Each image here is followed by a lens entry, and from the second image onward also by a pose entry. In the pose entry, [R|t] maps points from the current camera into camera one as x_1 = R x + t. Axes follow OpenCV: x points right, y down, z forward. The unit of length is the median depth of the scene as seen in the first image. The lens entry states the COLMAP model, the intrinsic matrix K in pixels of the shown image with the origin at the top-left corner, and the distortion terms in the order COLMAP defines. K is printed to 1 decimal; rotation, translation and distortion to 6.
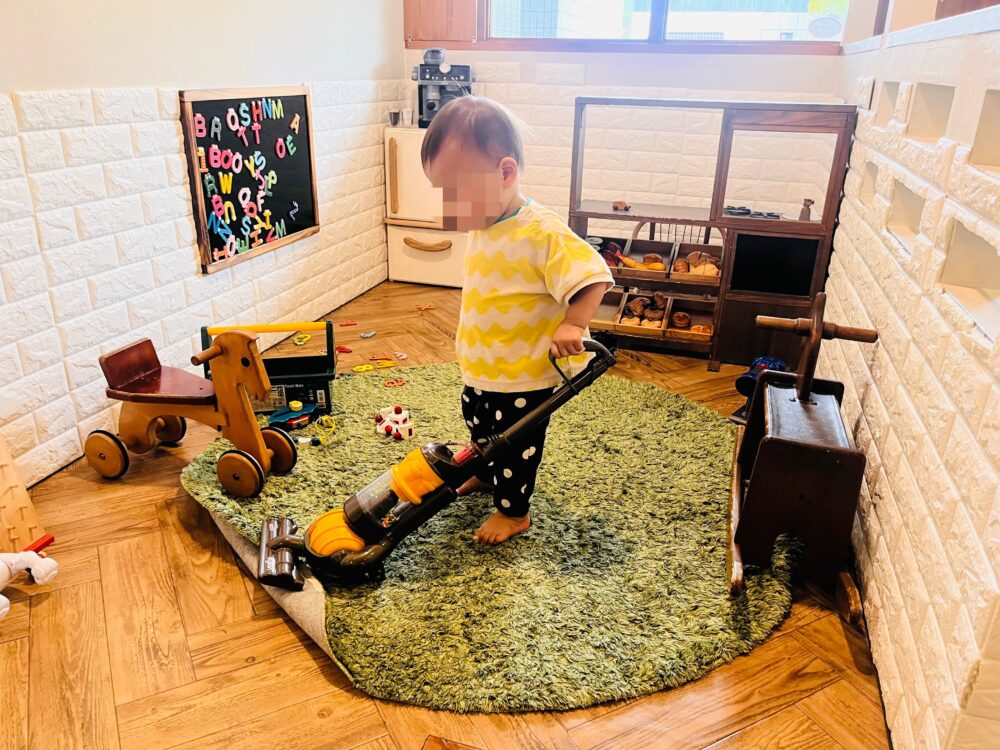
lens RADIAL K [[751.4, 0, 500.7], [0, 751.4, 378.0], [0, 0, 1]] dist [0.055921, -0.099430]
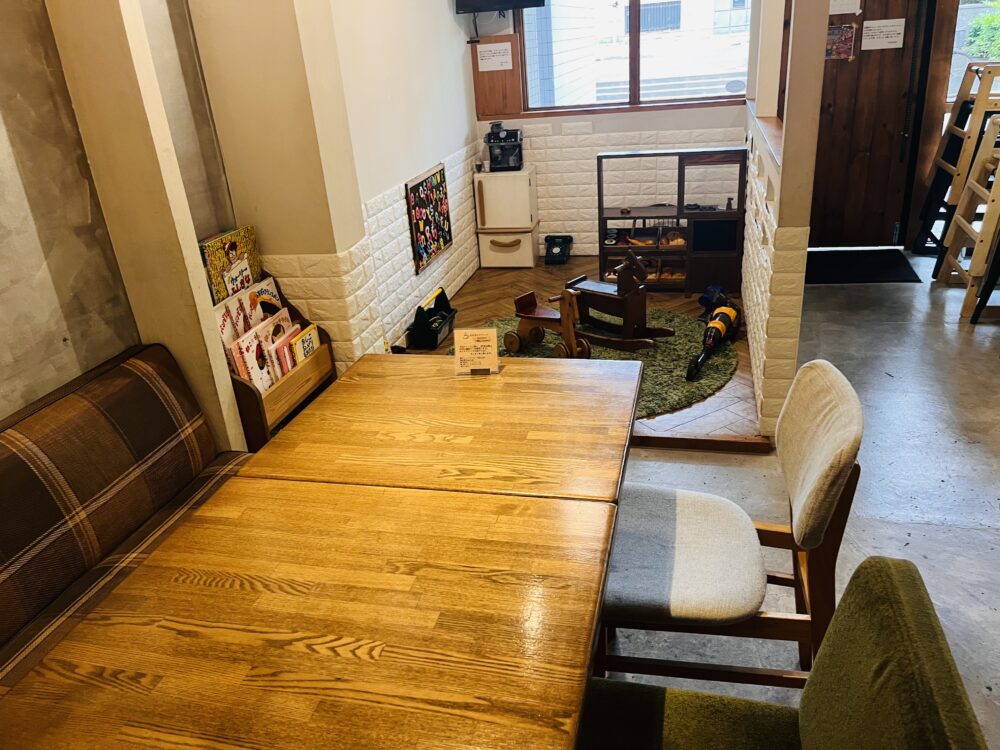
lens RADIAL K [[751.4, 0, 498.9], [0, 751.4, 374.7], [0, 0, 1]] dist [0.055921, -0.099430]
pose [[0.993867, -0.110428, 0.005773, -0.191117], [0.110224, 0.993507, 0.028202, 0.070283], [-0.008850, -0.027393, 0.999586, -0.775958]]
